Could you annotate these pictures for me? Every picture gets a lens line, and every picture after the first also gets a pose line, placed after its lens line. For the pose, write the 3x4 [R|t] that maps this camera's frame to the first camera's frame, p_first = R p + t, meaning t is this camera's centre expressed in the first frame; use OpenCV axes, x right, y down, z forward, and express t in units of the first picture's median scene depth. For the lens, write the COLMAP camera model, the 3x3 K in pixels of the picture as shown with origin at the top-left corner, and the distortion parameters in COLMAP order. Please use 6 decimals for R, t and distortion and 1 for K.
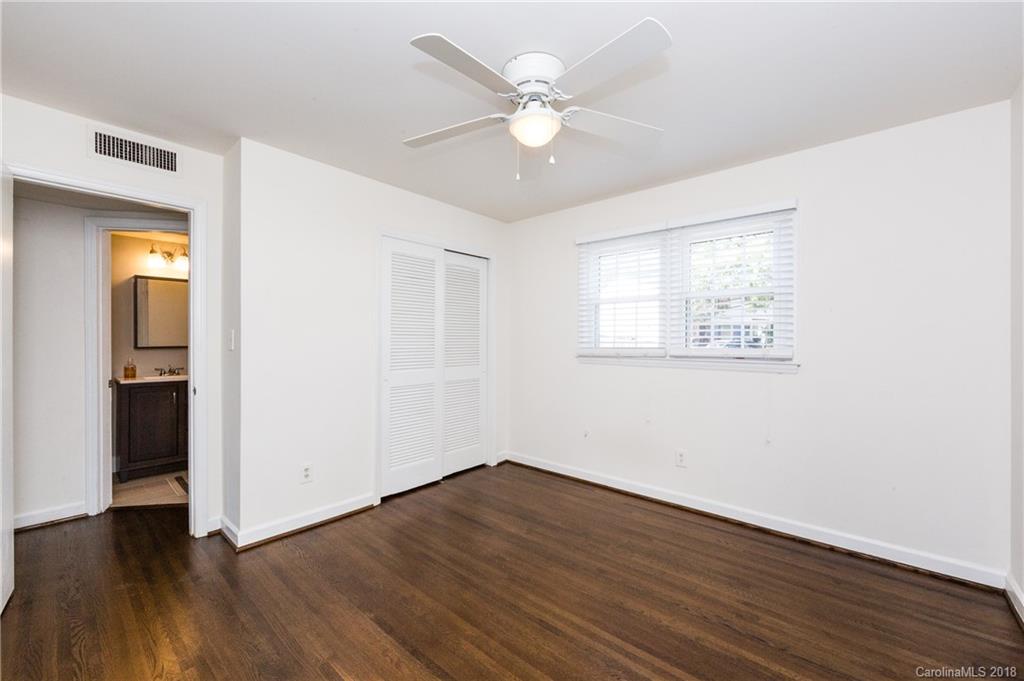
lens RADIAL K [[407.3, 0, 518.8], [0, 407.3, 334.3], [0, 0, 1]] dist [-0.001803, -0.000213]
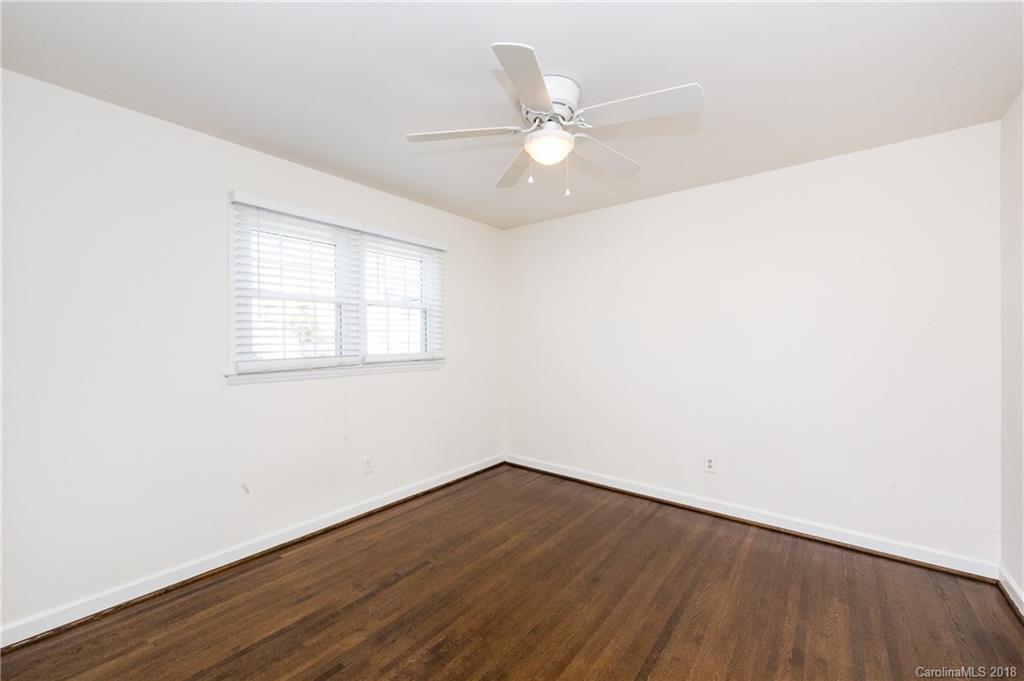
lens RADIAL K [[396.1, 0, 512.0], [0, 396.1, 340.5], [0, 0, 1]] dist [0.018434, -0.000029]
pose [[-0.024940, -0.000556, 0.999689, -0.662258], [-0.005296, 0.999986, 0.000424, -0.003739], [-0.999675, -0.005284, -0.024942, 0.758807]]
